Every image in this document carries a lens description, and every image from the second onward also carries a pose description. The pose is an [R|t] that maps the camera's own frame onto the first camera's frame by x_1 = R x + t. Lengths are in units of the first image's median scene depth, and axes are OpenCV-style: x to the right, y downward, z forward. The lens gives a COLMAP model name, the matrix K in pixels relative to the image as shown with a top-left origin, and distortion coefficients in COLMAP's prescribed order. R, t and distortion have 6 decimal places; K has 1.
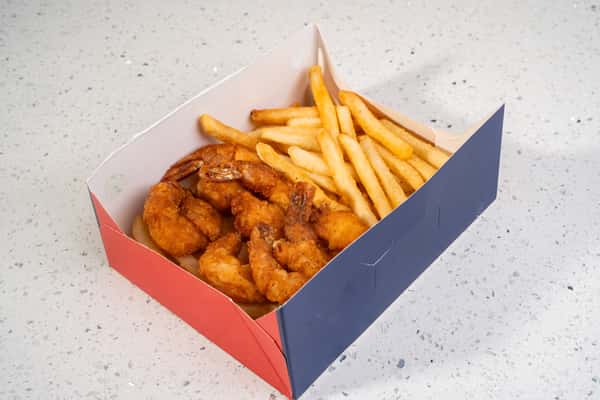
lens RADIAL K [[898.5, 0, 295.6], [0, 898.5, 189.9], [0, 0, 1]] dist [0.115853, 0.000000]
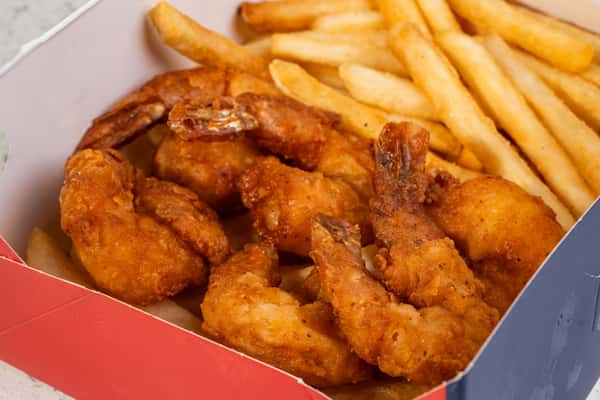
lens RADIAL K [[1400.4, 0, 299.5], [0, 1400.4, 199.1], [0, 0, 1]] dist [0.068177, 0.000000]
pose [[0.987420, -0.076829, 0.138200, -0.147683], [0.083311, 0.995649, -0.041741, 0.057454], [-0.134391, 0.052730, 0.989524, 0.293085]]
